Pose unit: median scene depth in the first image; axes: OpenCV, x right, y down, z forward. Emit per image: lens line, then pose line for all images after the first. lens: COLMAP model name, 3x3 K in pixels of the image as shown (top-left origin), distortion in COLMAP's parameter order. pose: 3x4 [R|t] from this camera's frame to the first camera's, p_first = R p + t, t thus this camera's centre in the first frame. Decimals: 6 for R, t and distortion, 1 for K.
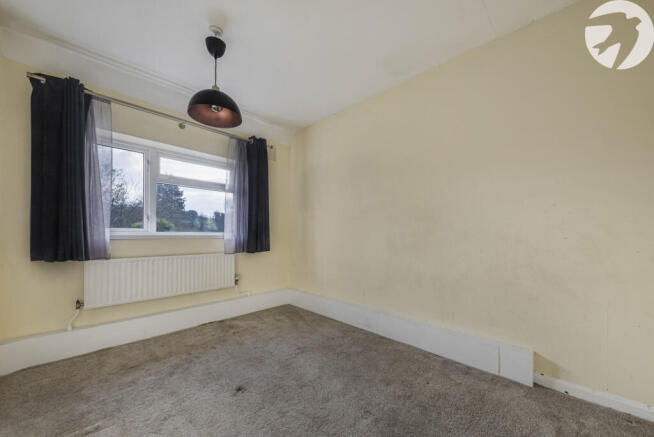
lens RADIAL K [[240.6, 0, 330.6], [0, 240.6, 230.5], [0, 0, 1]] dist [-0.000090, -0.000078]
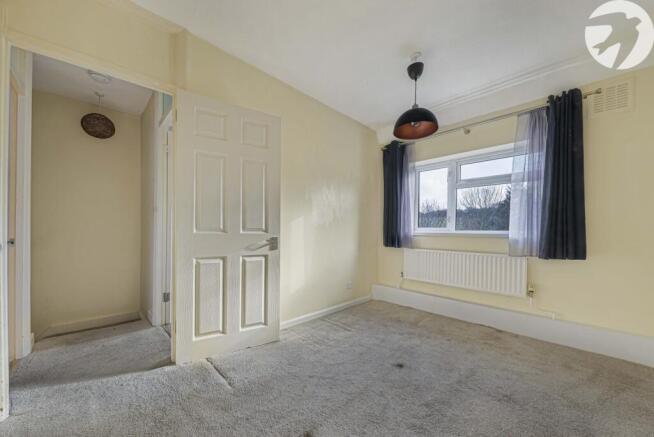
lens RADIAL K [[240.6, 0, 330.6], [0, 240.6, 230.5], [0, 0, 1]] dist [-0.000090, -0.000078]
pose [[-0.006463, -0.003535, -0.999973, 0.507434], [0.003974, 0.999986, -0.003561, 0.009214], [0.999971, -0.003997, -0.006449, 0.440787]]
